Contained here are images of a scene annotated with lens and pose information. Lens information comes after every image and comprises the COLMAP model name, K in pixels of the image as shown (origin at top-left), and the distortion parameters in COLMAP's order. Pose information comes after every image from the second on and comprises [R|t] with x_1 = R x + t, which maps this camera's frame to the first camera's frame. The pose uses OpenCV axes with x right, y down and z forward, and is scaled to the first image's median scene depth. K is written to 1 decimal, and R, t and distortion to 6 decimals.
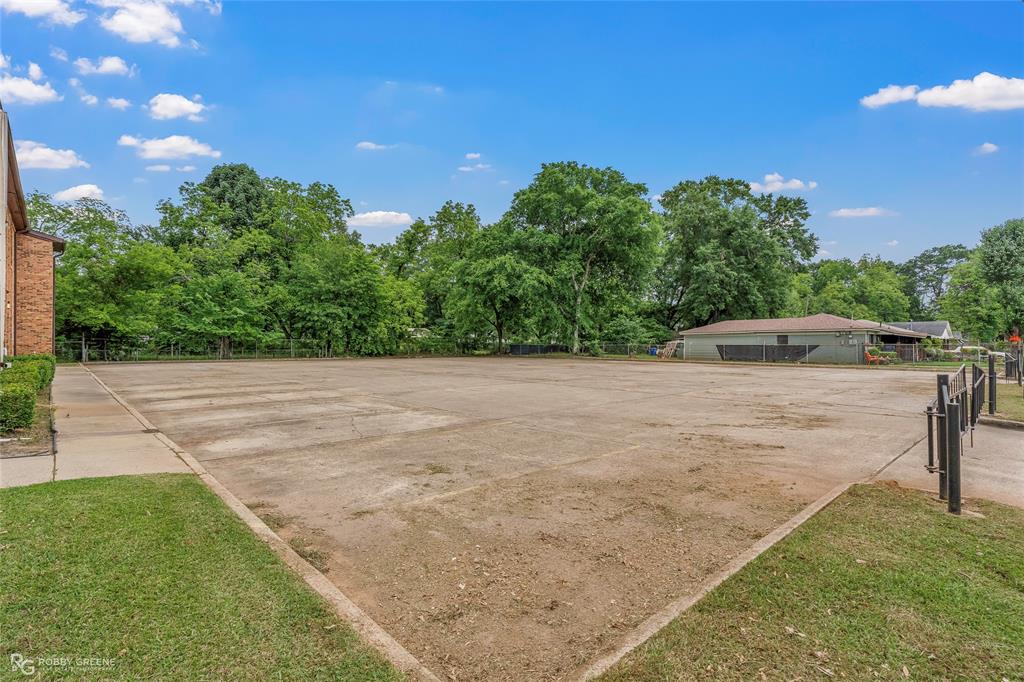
lens RADIAL K [[479.5, 0, 511.9], [0, 479.5, 341.2], [0, 0, 1]] dist [-0.001302, 0.000225]
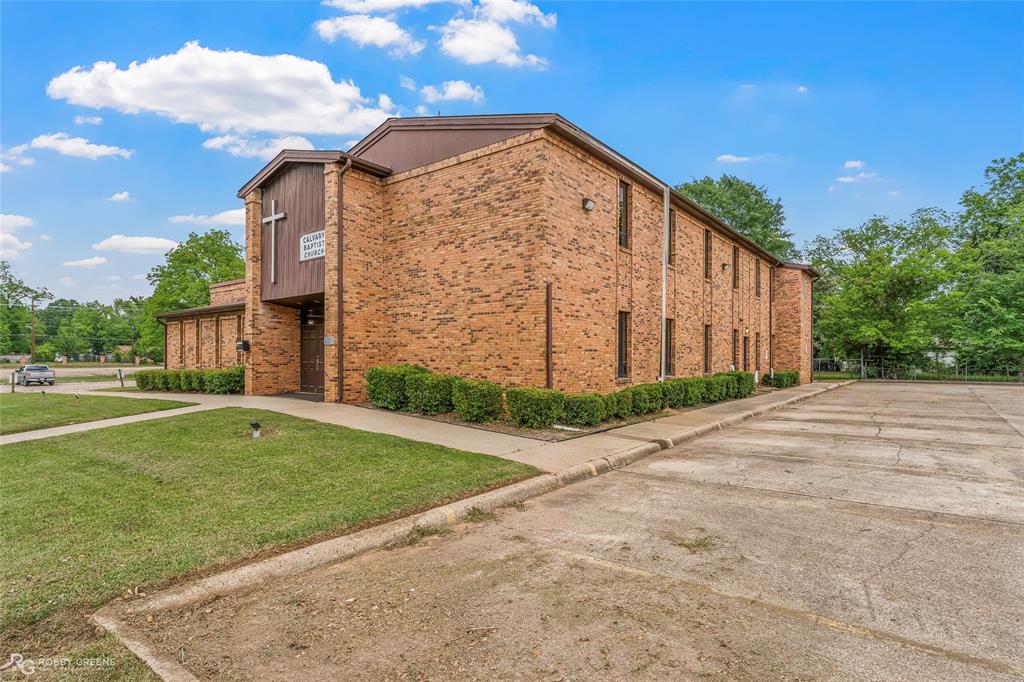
lens RADIAL K [[531.8, 0, 514.7], [0, 531.8, 351.2], [0, 0, 1]] dist [-0.002775, 0.000088]
pose [[0.187669, -0.017392, -0.982078, 0.625907], [0.005551, 0.999846, -0.016646, -0.010351], [0.982217, -0.002328, 0.187736, 0.628868]]
